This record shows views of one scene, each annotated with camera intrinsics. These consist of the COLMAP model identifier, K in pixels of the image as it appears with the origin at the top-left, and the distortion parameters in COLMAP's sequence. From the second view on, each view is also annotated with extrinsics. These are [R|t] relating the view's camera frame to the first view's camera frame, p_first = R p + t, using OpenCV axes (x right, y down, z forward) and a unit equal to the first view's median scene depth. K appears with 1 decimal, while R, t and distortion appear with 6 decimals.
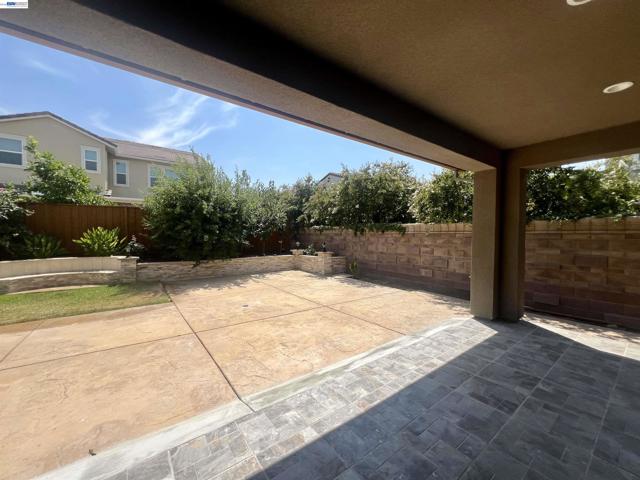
lens RADIAL K [[257.1, 0, 321.7], [0, 257.1, 238.3], [0, 0, 1]] dist [-0.000820, 0.000972]
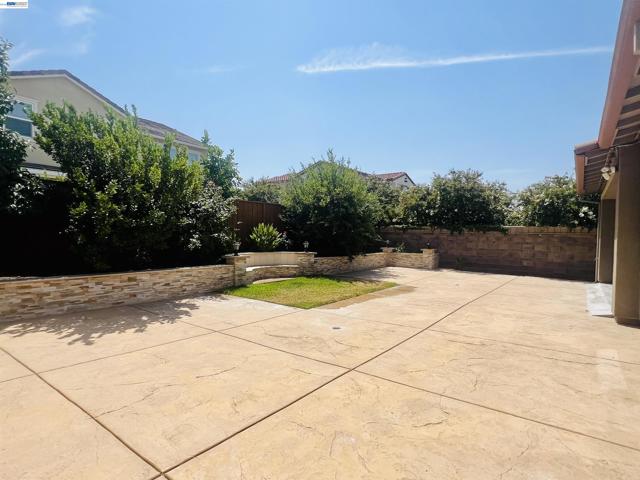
lens RADIAL K [[345.3, 0, 320.8], [0, 345.3, 243.9], [0, 0, 1]] dist [-0.021427, 0.001800]
pose [[0.956960, 0.006043, 0.290157, -1.117167], [-0.010583, 0.999845, 0.014080, 0.018744], [-0.290027, -0.016544, 0.956875, -0.391179]]
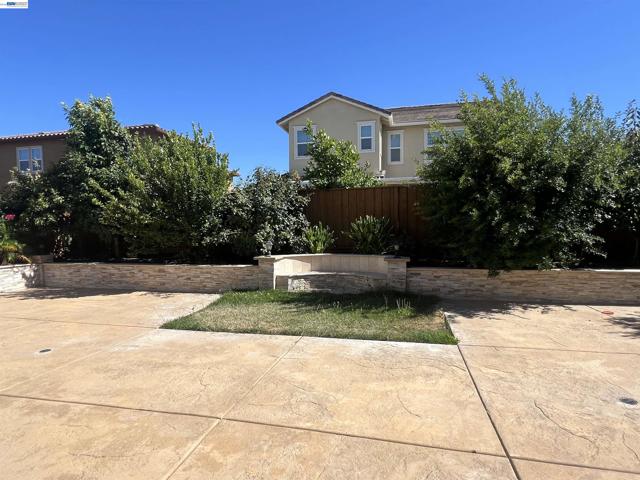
lens RADIAL K [[373.4, 0, 317.9], [0, 373.4, 238.3], [0, 0, 1]] dist [0.001036, -0.000027]
pose [[0.641032, 0.014972, -0.767368, -0.120489], [0.002870, 0.999756, 0.021904, -0.000056], [0.767508, -0.016244, 0.640833, 0.197739]]
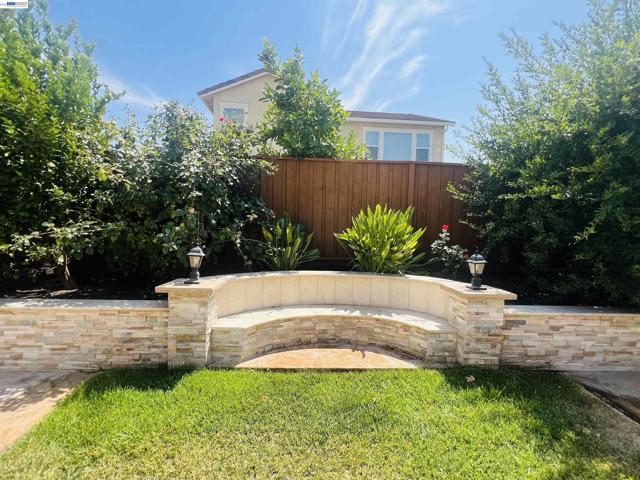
lens RADIAL K [[312.7, 0, 319.0], [0, 312.7, 241.2], [0, 0, 1]] dist [-0.002828, -0.000012]
pose [[0.831672, 0.043524, -0.553559, -0.703140], [-0.033147, 0.999037, 0.028750, 0.007187], [0.554277, -0.005562, 0.832314, 0.545746]]
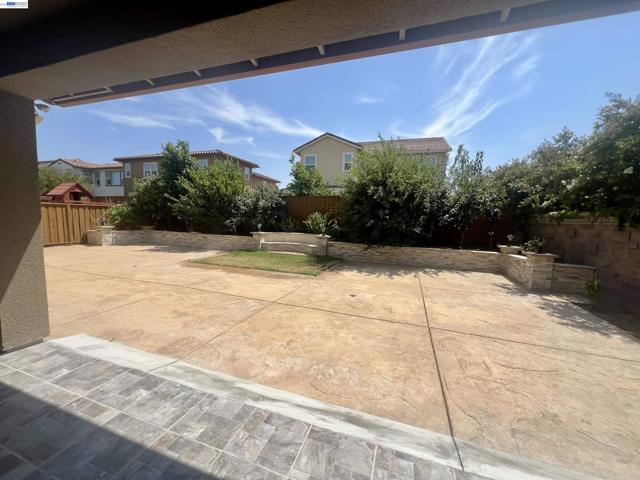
lens RADIAL K [[257.1, 0, 318.6], [0, 257.1, 240.4], [0, 0, 1]] dist [-0.000820, 0.000972]
pose [[0.561246, 0.089384, -0.822808, 0.275435], [-0.044608, 0.995973, 0.077768, -0.002115], [0.826446, -0.006943, 0.562973, 0.271600]]
